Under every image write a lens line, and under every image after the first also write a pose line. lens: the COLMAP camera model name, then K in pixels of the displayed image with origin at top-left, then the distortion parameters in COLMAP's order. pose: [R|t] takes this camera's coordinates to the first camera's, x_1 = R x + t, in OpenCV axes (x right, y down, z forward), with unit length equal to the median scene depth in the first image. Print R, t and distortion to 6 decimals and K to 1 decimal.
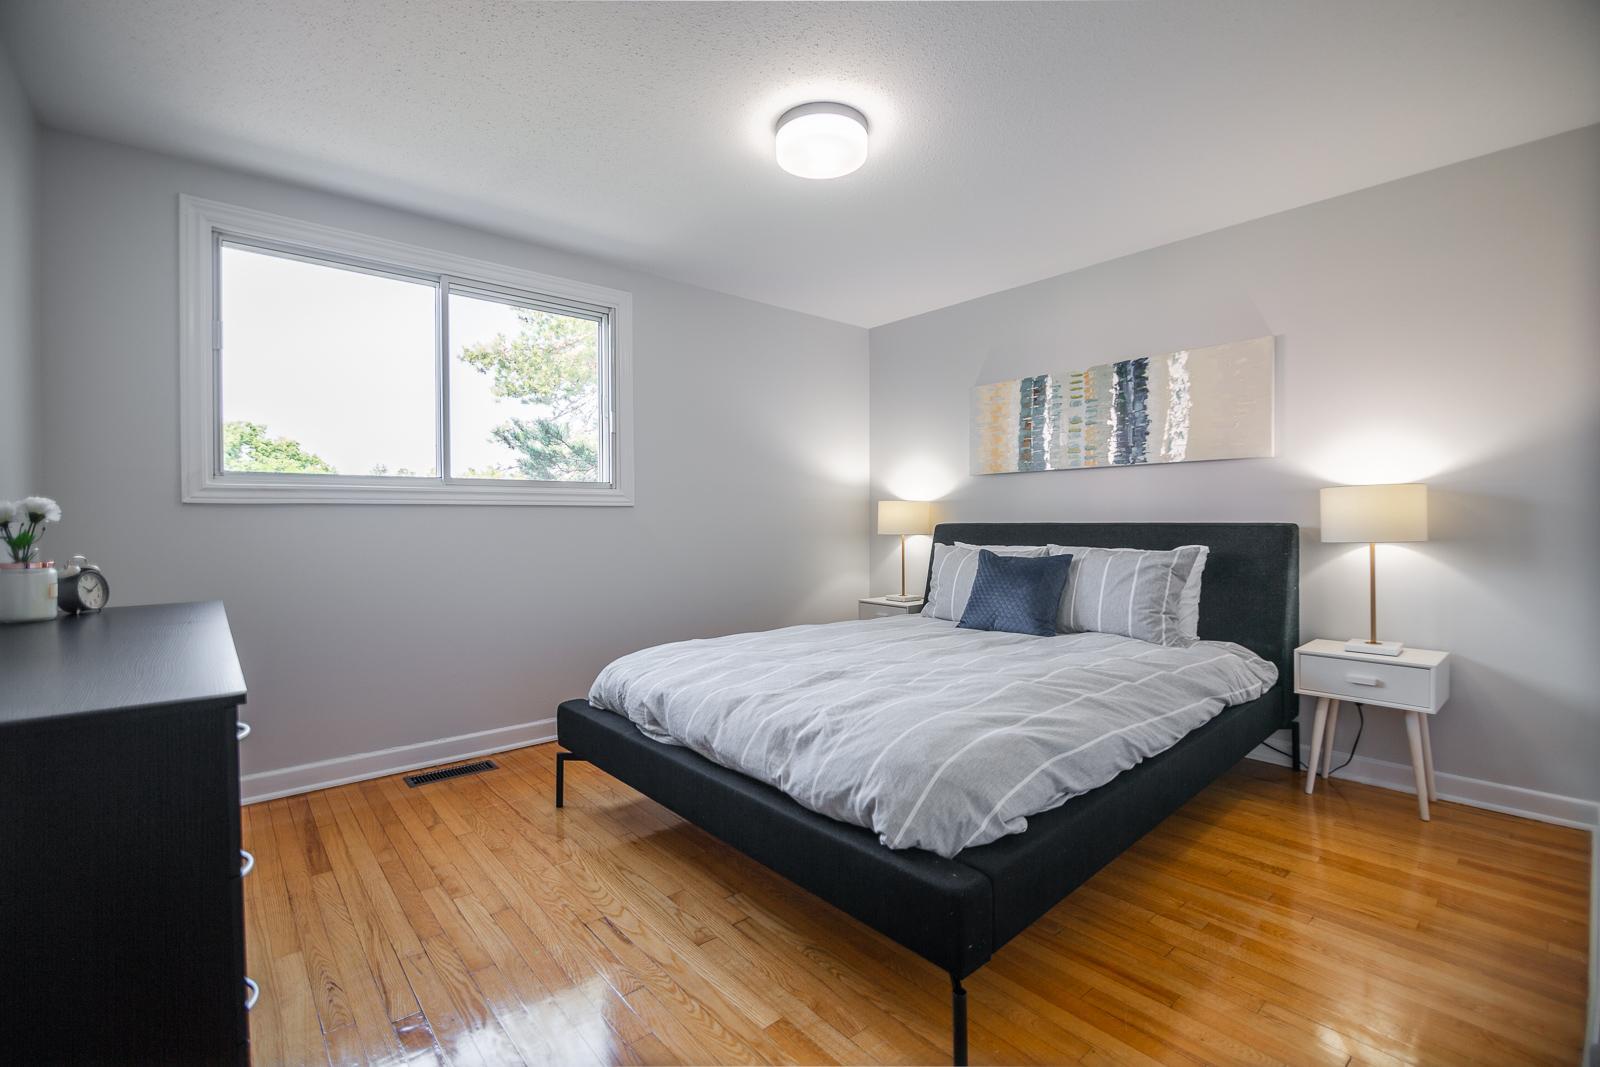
lens RADIAL K [[714.5, 0, 802.2], [0, 714.5, 522.3], [0, 0, 1]] dist [-0.002401, -0.000735]
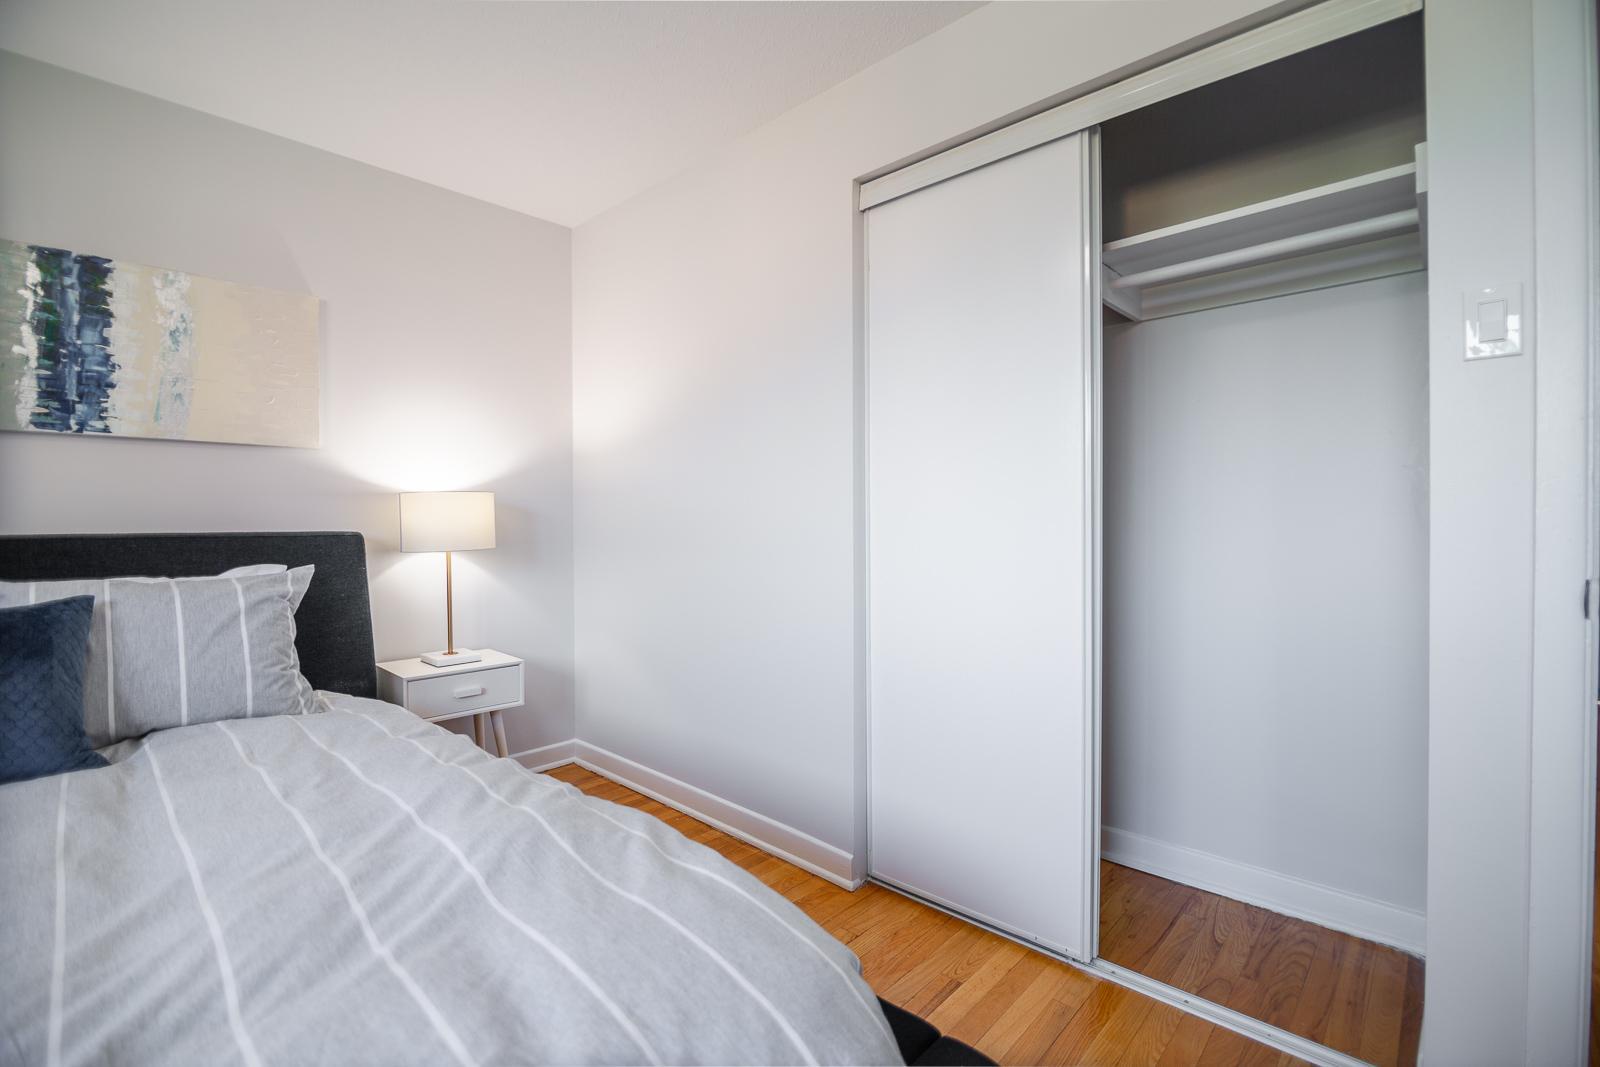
lens RADIAL K [[714.5, 0, 802.2], [0, 714.5, 522.3], [0, 0, 1]] dist [-0.002401, -0.000735]
pose [[-0.100194, 0.002946, 0.994964, -0.173230], [0.005223, 0.999983, -0.002434, -0.004311], [-0.994954, 0.004953, -0.100208, 0.480608]]
